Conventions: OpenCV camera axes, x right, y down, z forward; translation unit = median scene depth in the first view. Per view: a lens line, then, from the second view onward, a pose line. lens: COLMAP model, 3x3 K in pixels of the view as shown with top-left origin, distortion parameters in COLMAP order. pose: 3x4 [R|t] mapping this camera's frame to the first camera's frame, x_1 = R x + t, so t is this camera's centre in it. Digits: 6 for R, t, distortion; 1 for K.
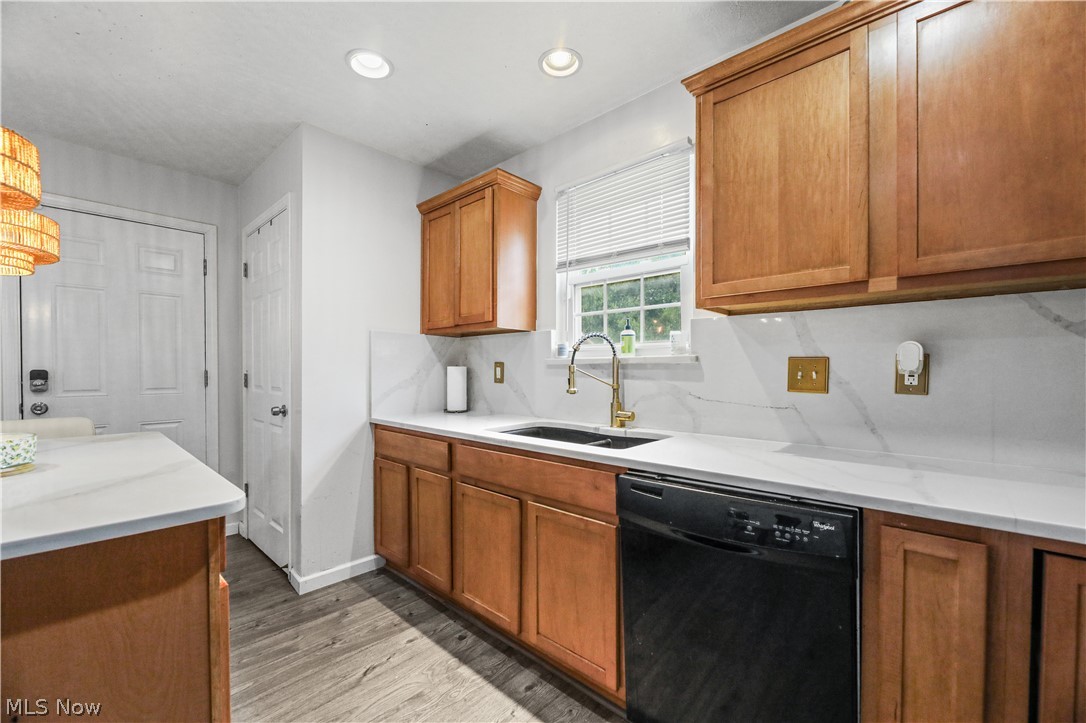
lens RADIAL K [[441.3, 0, 537.2], [0, 441.3, 372.0], [0, 0, 1]] dist [-0.009783, -0.001634]
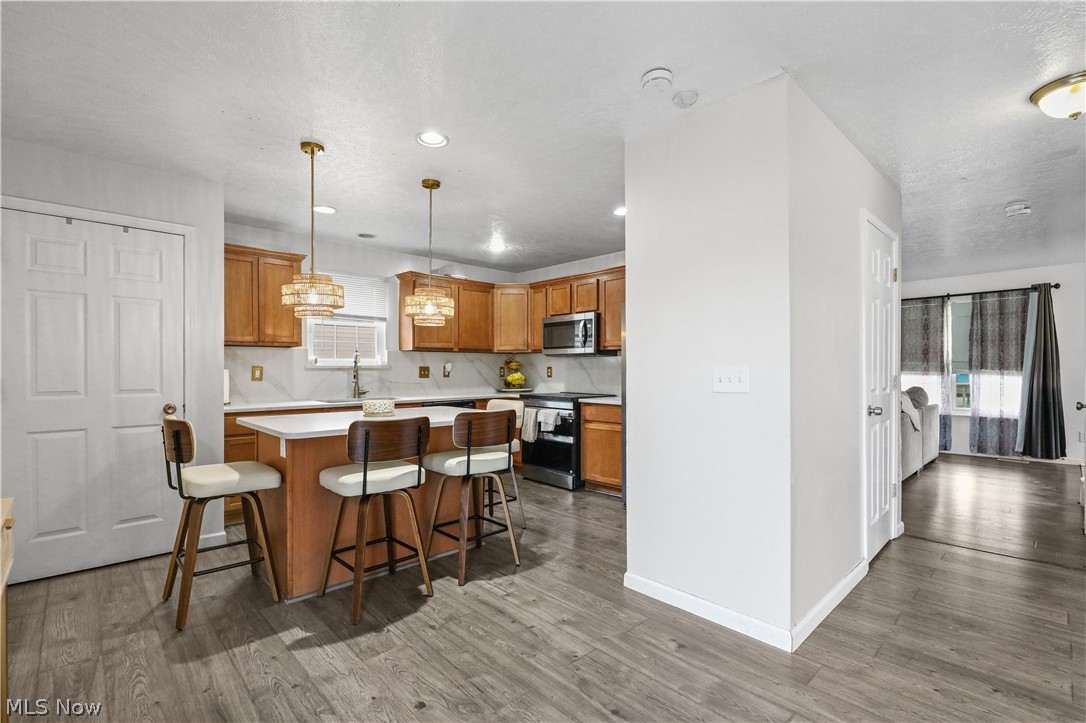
lens RADIAL K [[493.0, 0, 551.8], [0, 493.0, 367.0], [0, 0, 1]] dist [-0.010924, 0.000419]
pose [[0.041135, 0.003740, 0.999147, -2.890460], [0.008259, 0.999958, -0.004083, -0.009862], [-0.999119, 0.008420, 0.041102, -0.052943]]
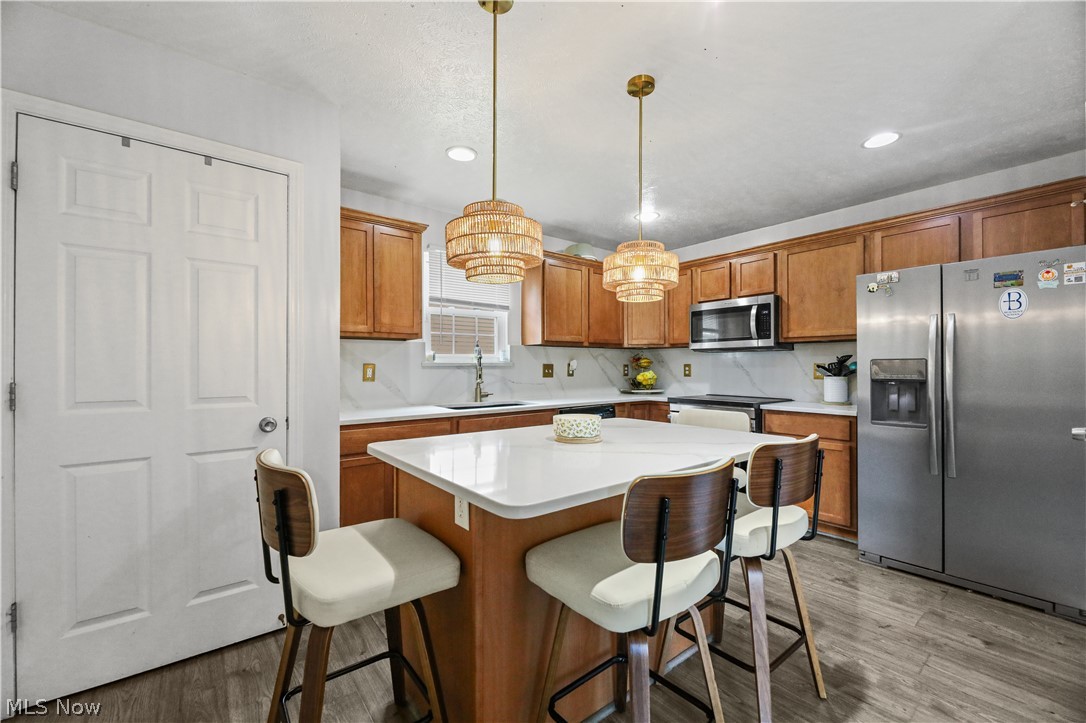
lens RADIAL K [[441.3, 0, 546.3], [0, 441.3, 362.0], [0, 0, 1]] dist [-0.009783, -0.001634]
pose [[0.136687, 0.011202, 0.990551, -2.062101], [0.009048, 0.999880, -0.012556, -0.013347], [-0.990573, 0.010678, 0.136570, 0.653336]]
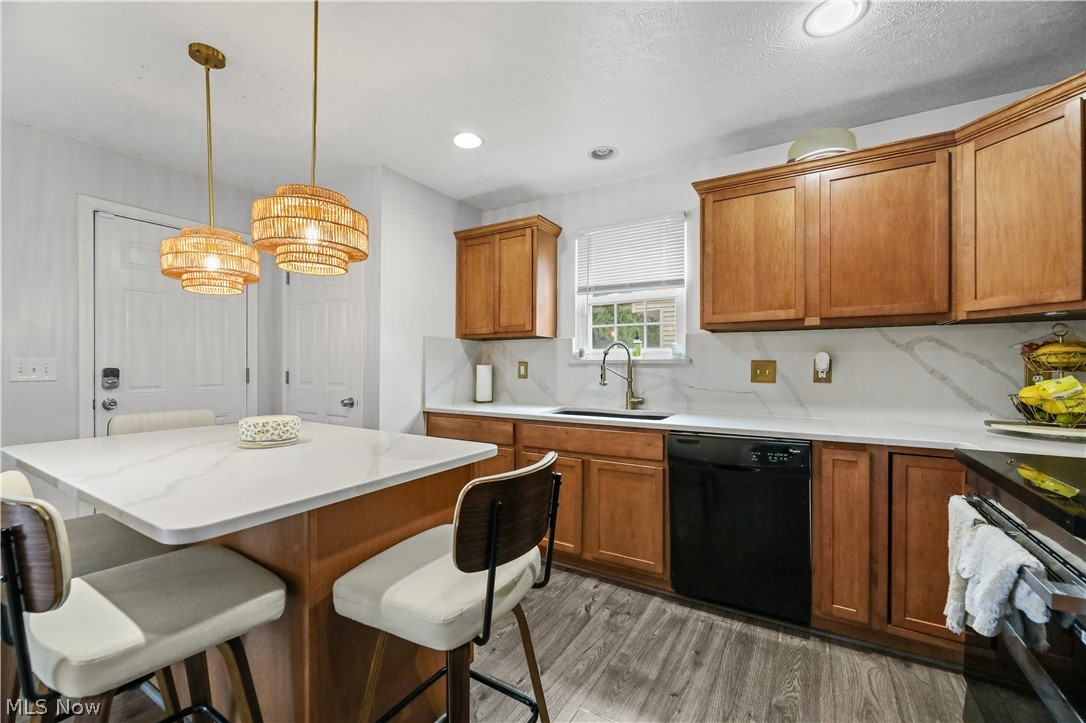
lens RADIAL K [[441.3, 0, 533.7], [0, 441.3, 363.1], [0, 0, 1]] dist [-0.009783, -0.001634]
pose [[0.979814, 0.001940, 0.199904, -0.536534], [0.000394, 0.999932, -0.011633, -0.006487], [-0.199913, 0.011477, 0.979746, -0.414914]]
